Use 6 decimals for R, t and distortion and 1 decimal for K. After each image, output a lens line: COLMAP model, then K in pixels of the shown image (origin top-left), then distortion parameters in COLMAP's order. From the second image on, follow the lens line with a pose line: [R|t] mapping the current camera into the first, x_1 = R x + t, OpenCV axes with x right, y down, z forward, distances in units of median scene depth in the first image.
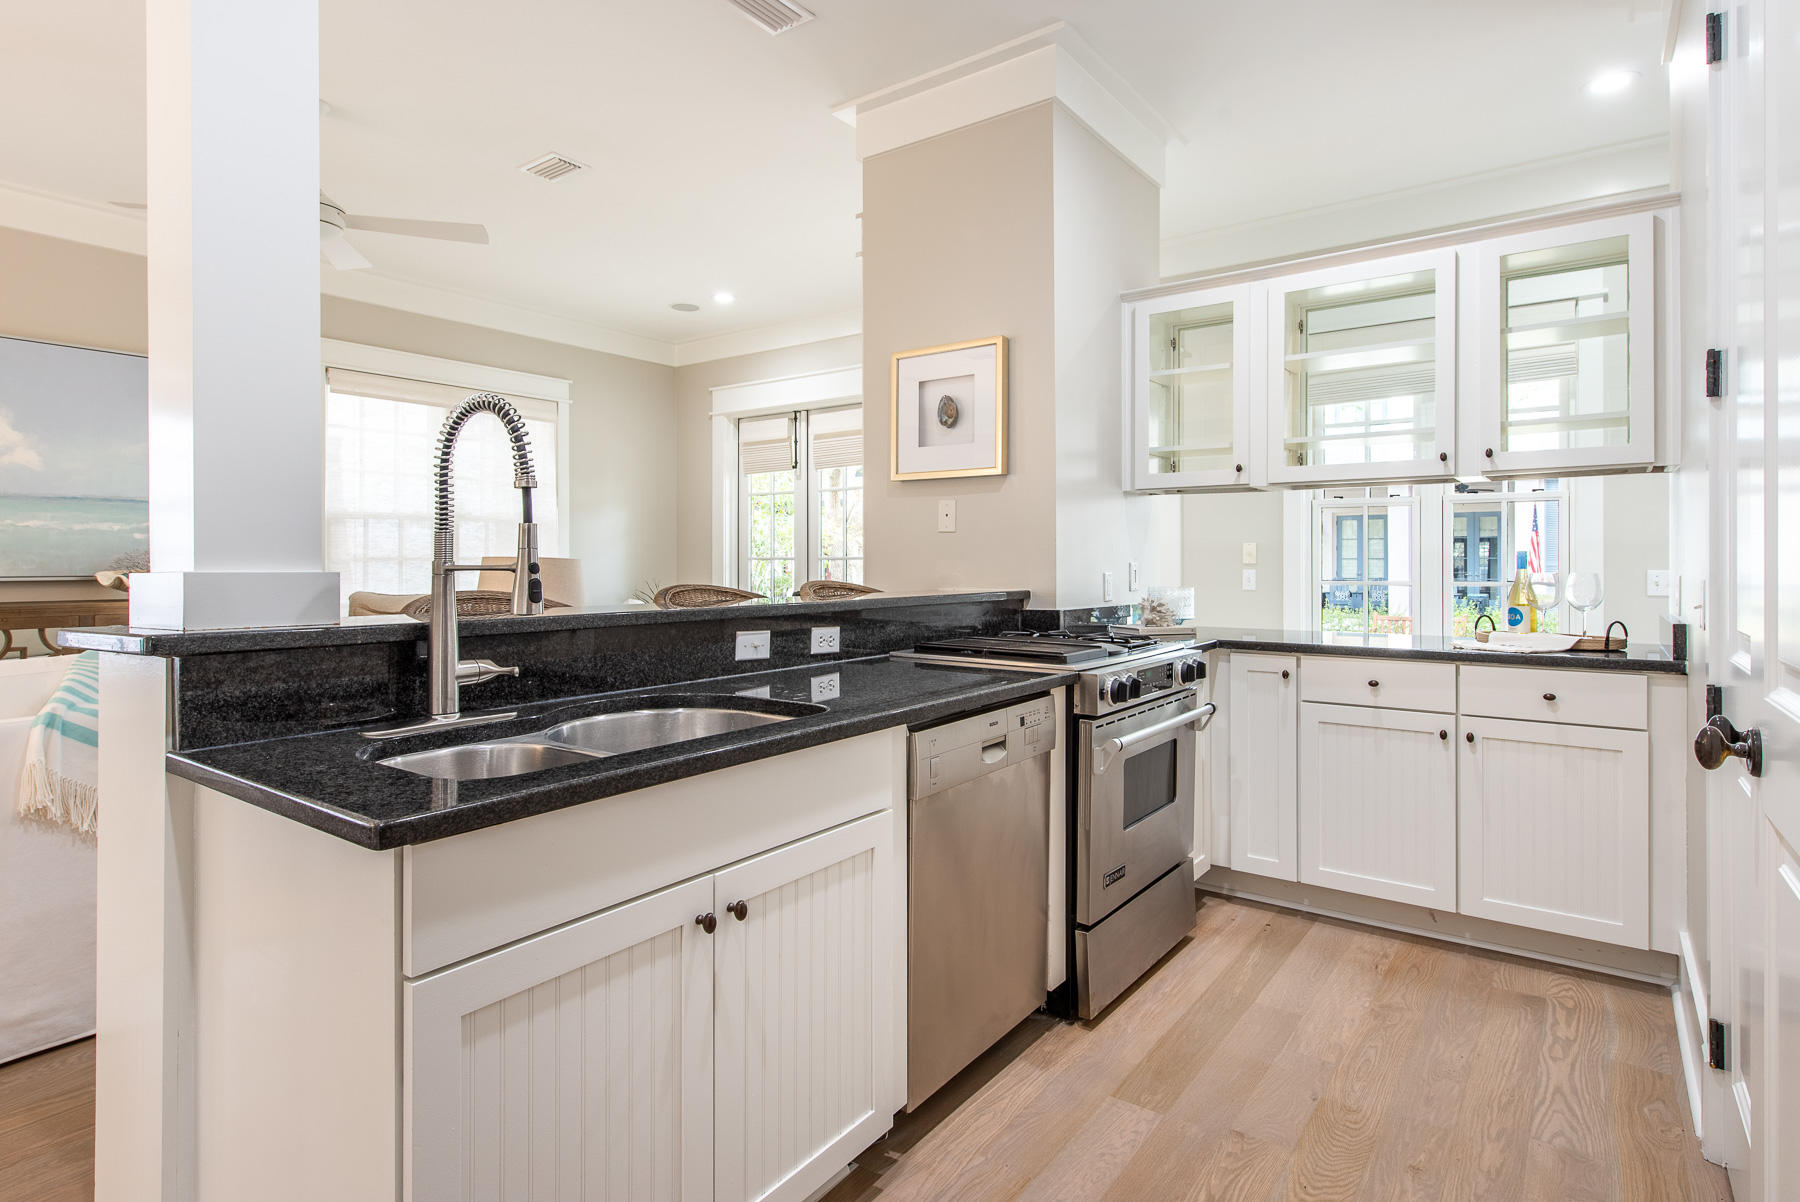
lens RADIAL K [[940.1, 0, 945.2], [0, 940.1, 556.6], [0, 0, 1]] dist [-0.002339, -0.001141]
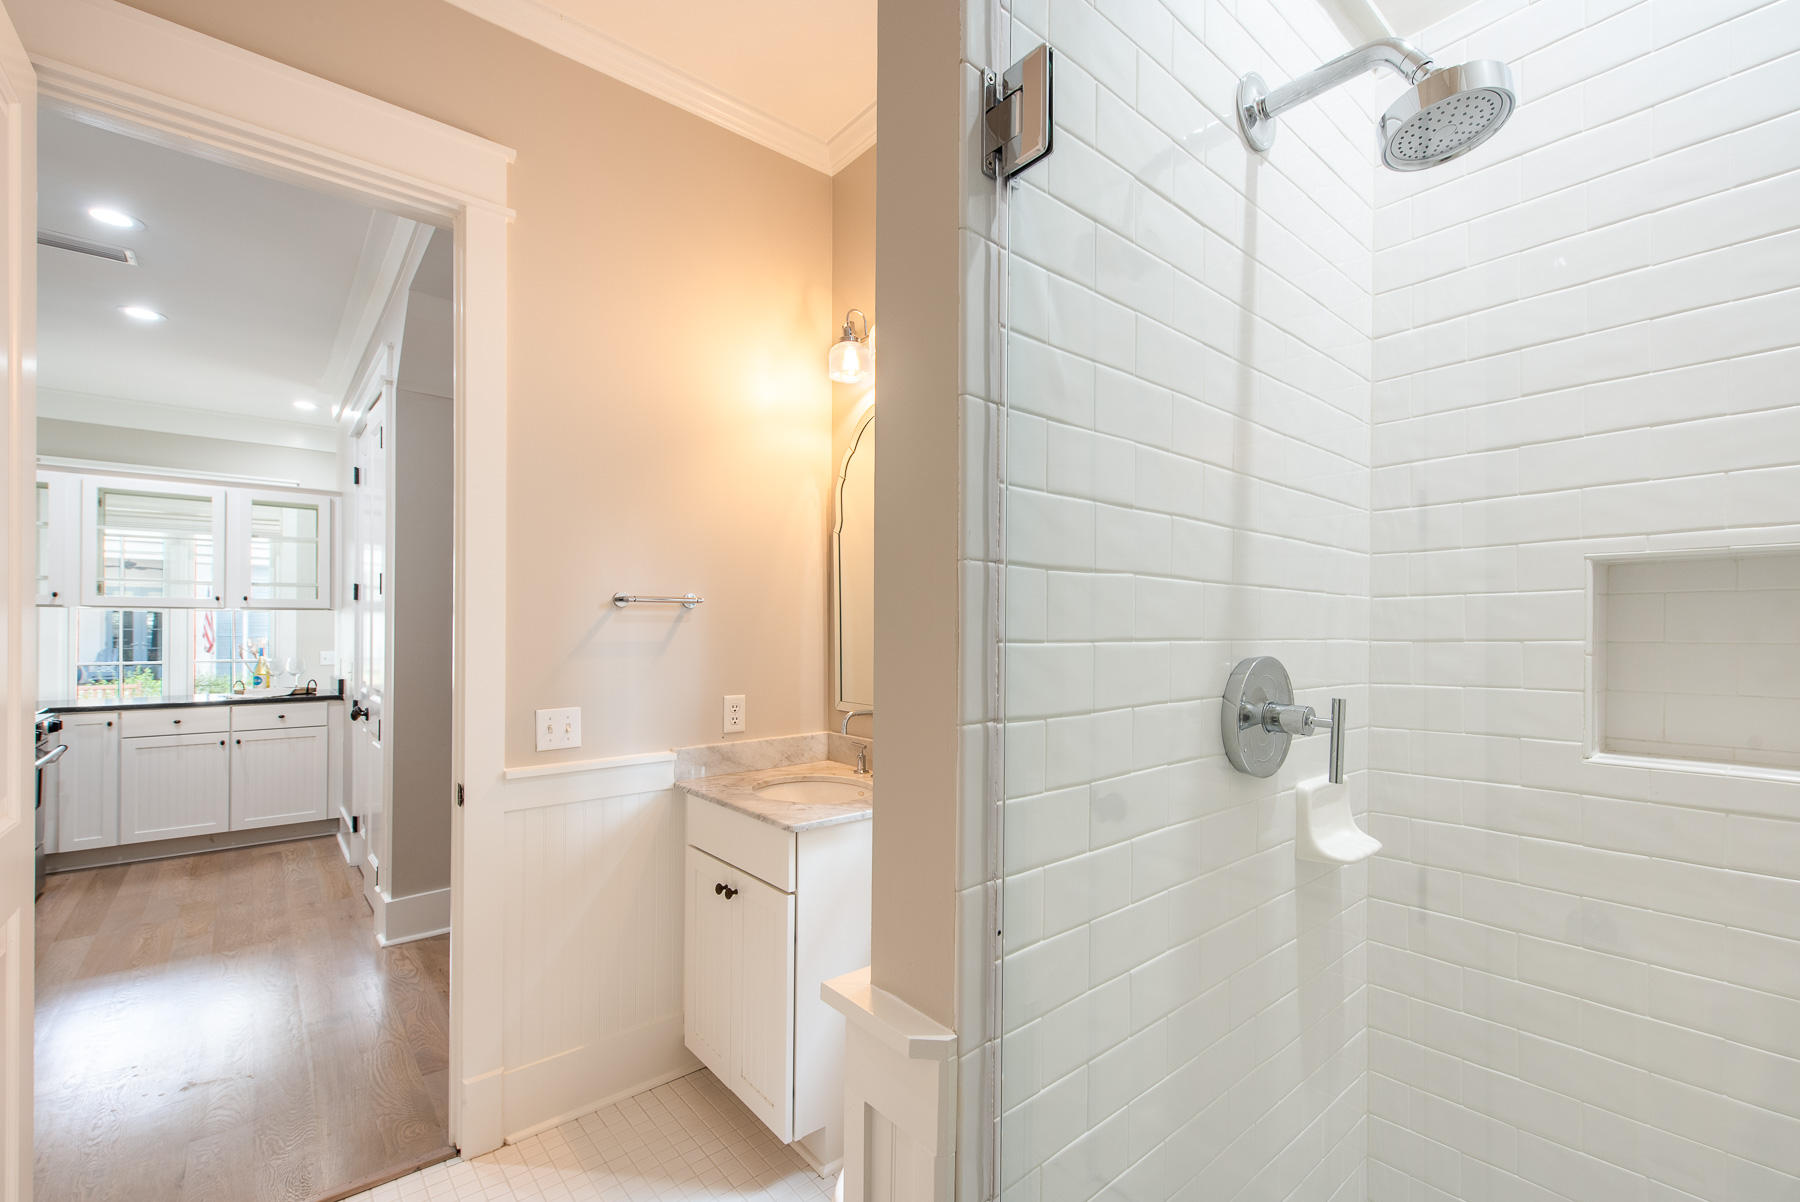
lens RADIAL K [[751.0, 0, 901.0], [0, 751.0, 626.2], [0, 0, 1]] dist [-0.000256, -0.000237]
pose [[0.248093, 0.003983, 0.968728, -0.654836], [-0.008485, 0.999962, -0.001938, -0.065537], [-0.968699, -0.007739, 0.248118, -0.782805]]
